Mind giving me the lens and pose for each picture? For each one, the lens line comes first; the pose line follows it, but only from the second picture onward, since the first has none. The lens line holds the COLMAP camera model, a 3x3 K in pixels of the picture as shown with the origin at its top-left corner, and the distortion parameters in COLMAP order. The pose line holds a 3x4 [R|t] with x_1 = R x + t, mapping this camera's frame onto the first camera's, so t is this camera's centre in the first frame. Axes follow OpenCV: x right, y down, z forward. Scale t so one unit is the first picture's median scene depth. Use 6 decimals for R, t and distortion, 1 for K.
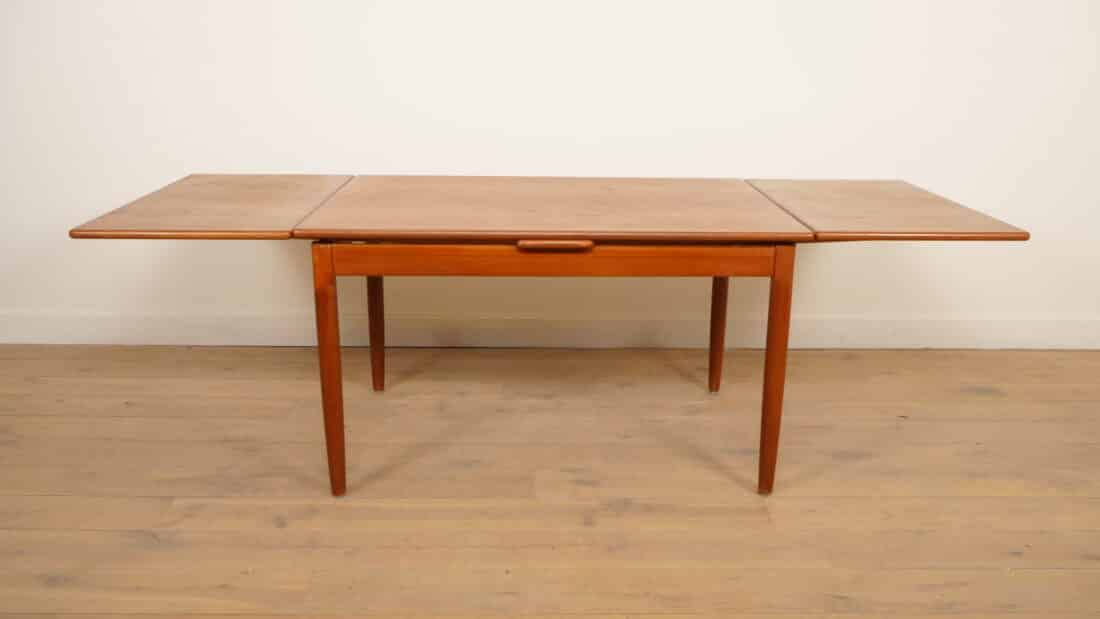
lens RADIAL K [[943.3, 0, 554.9], [0, 943.3, 329.3], [0, 0, 1]] dist [-0.015390, -0.007863]
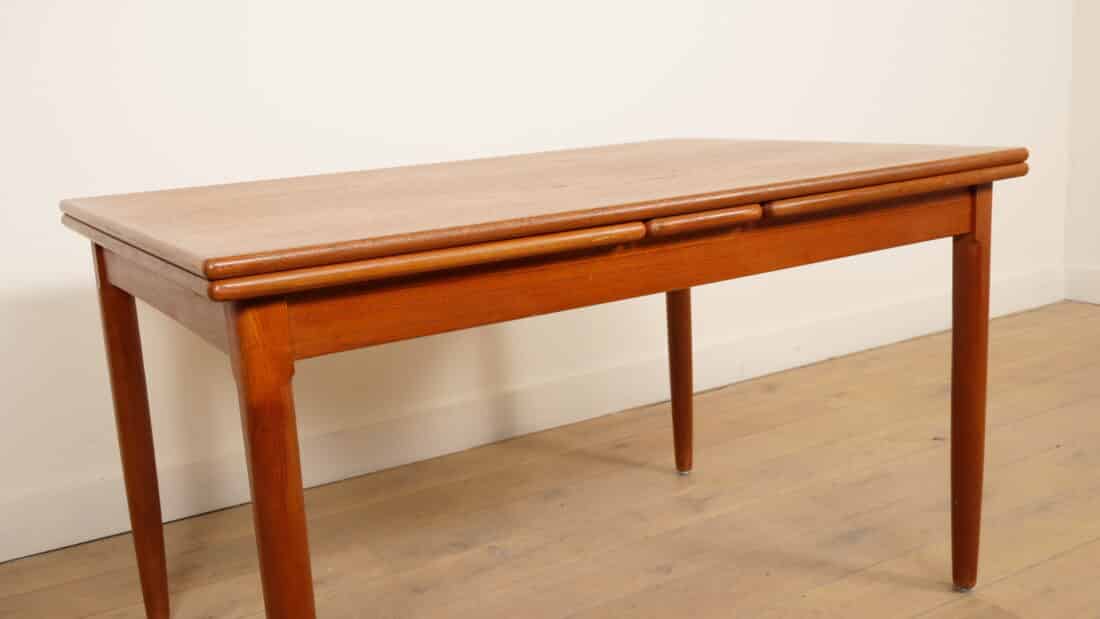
lens RADIAL K [[1149.6, 0, 531.1], [0, 1149.6, 310.1], [0, 0, 1]] dist [-0.056031, 0.014488]
pose [[0.865373, -0.165526, 0.473002, -0.340114], [0.218802, 0.973955, -0.059472, -0.021143], [-0.450839, 0.154959, 0.879052, 0.422989]]
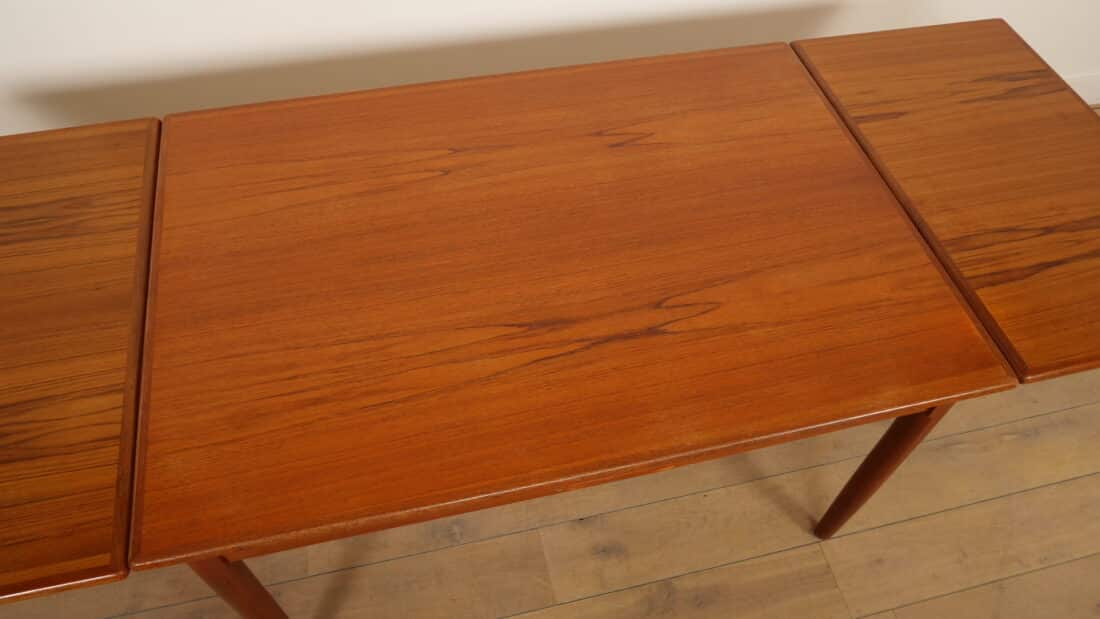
lens RADIAL K [[800.1, 0, 550.0], [0, 800.1, 309.5], [0, 0, 1]] dist [-0.043686, 0.003781]
pose [[0.975453, -0.160998, 0.150236, -0.083063], [0.043285, 0.809124, 0.586042, -0.395115], [-0.215911, -0.565153, 0.796231, 0.584080]]
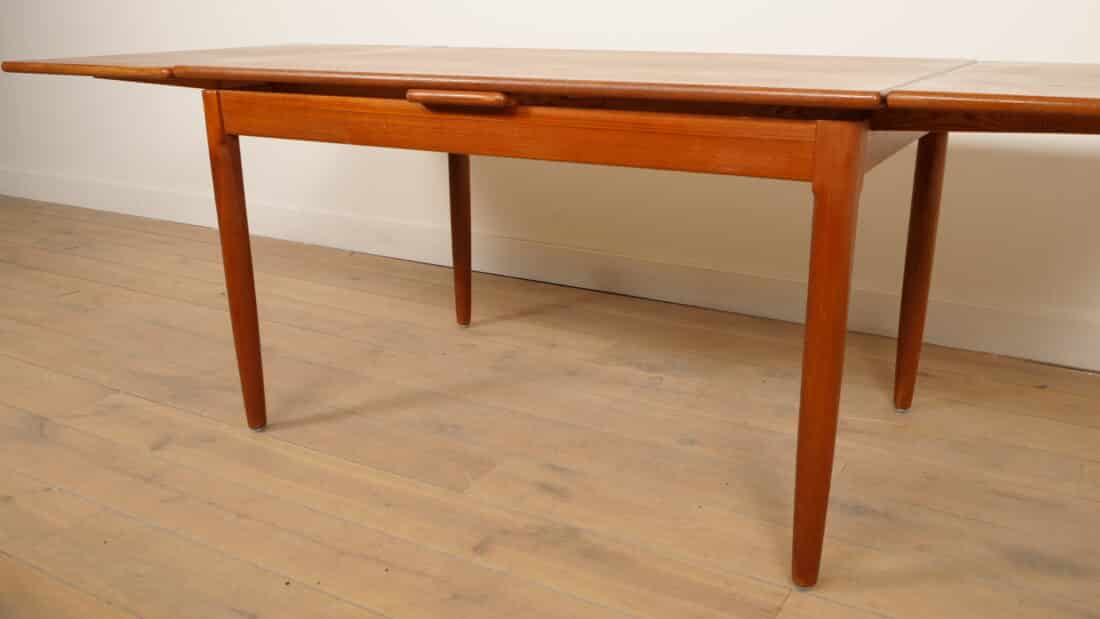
lens RADIAL K [[943.3, 0, 554.9], [0, 943.3, 329.3], [0, 0, 1]] dist [-0.015390, -0.007863]
pose [[0.855935, 0.155268, -0.493222, 0.336783], [-0.144345, 0.987681, 0.060430, 0.012090], [0.496528, 0.019470, 0.867802, 0.426963]]
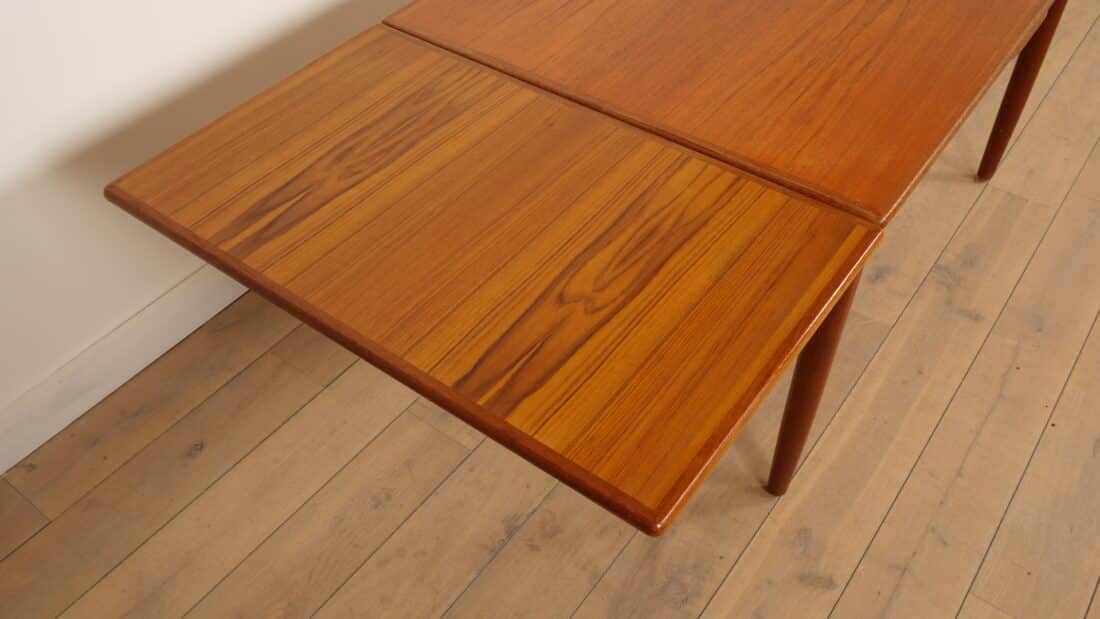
lens RADIAL K [[940.6, 0, 550.0], [0, 940.6, 309.5], [0, 0, 1]] dist [-0.014668, -0.007582]
pose [[0.609863, -0.585253, 0.534366, -0.597729], [0.266417, 0.786432, 0.557267, -0.347329], [-0.746385, -0.197492, 0.635537, 0.679056]]
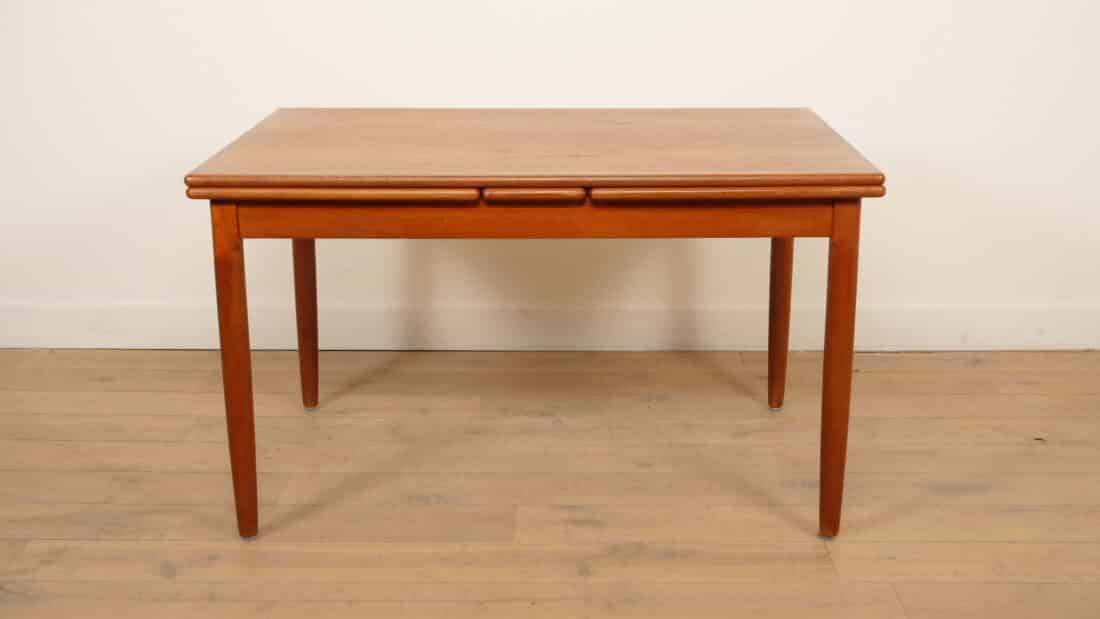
lens RADIAL K [[1416.1, 0, 552.4], [0, 1416.1, 344.2], [0, 0, 1]] dist [0.010013, -0.011387]
pose [[0.999344, -0.003930, -0.036012, 0.047414], [0.003668, 0.999966, -0.007337, 0.031867], [0.036040, 0.007200, 0.999324, -0.101125]]
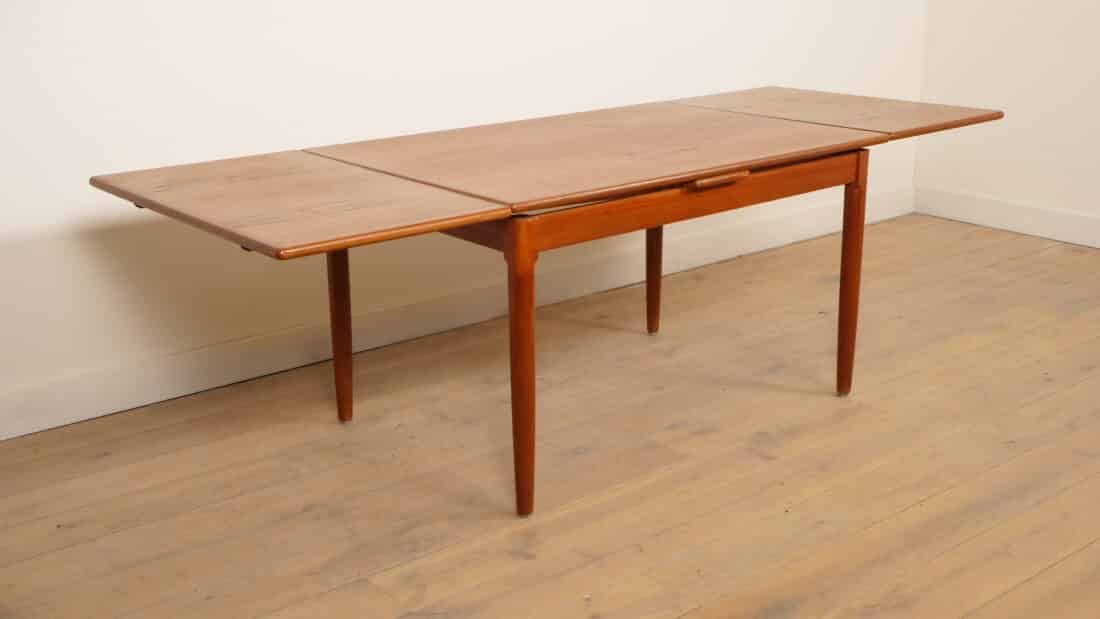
lens RADIAL K [[1325.2, 0, 548.4], [0, 1325.2, 287.6], [0, 0, 1]] dist [0.032566, 0.027399]
pose [[0.777044, -0.190347, 0.599976, -0.847302], [0.207933, 0.977294, 0.040754, -0.063736], [-0.594110, 0.093087, 0.798979, 0.020133]]
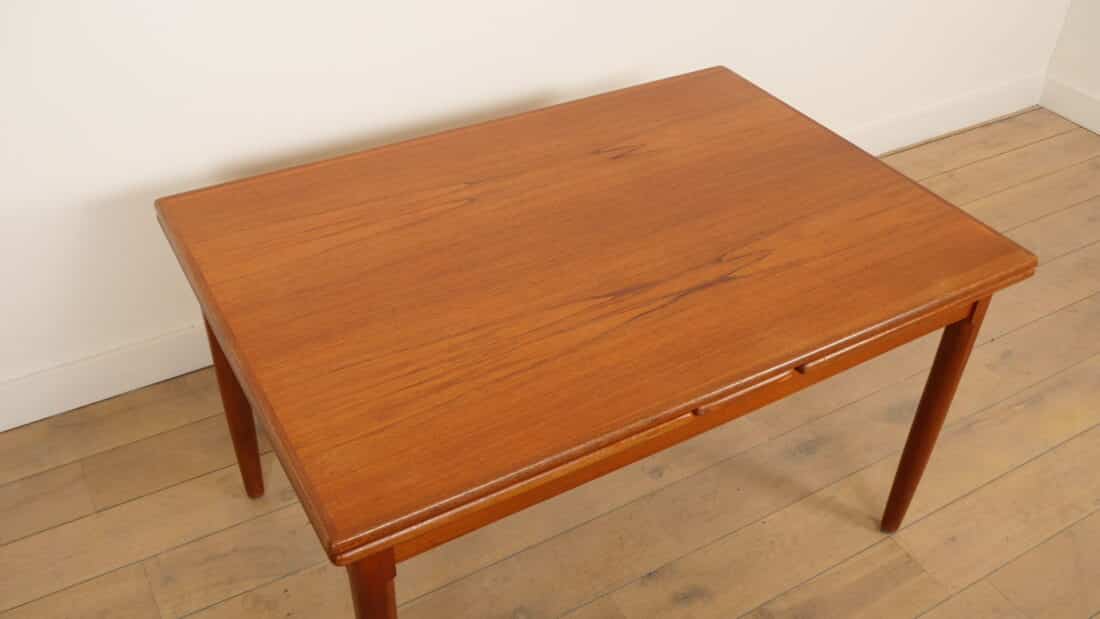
lens RADIAL K [[1002.9, 0, 550.0], [0, 1002.9, 309.5], [0, 0, 1]] dist [-0.020089, -0.008700]
pose [[0.869259, -0.290180, 0.400230, -0.301643], [0.131556, 0.916188, 0.378540, -0.341370], [-0.476531, -0.276396, 0.834580, 0.465339]]
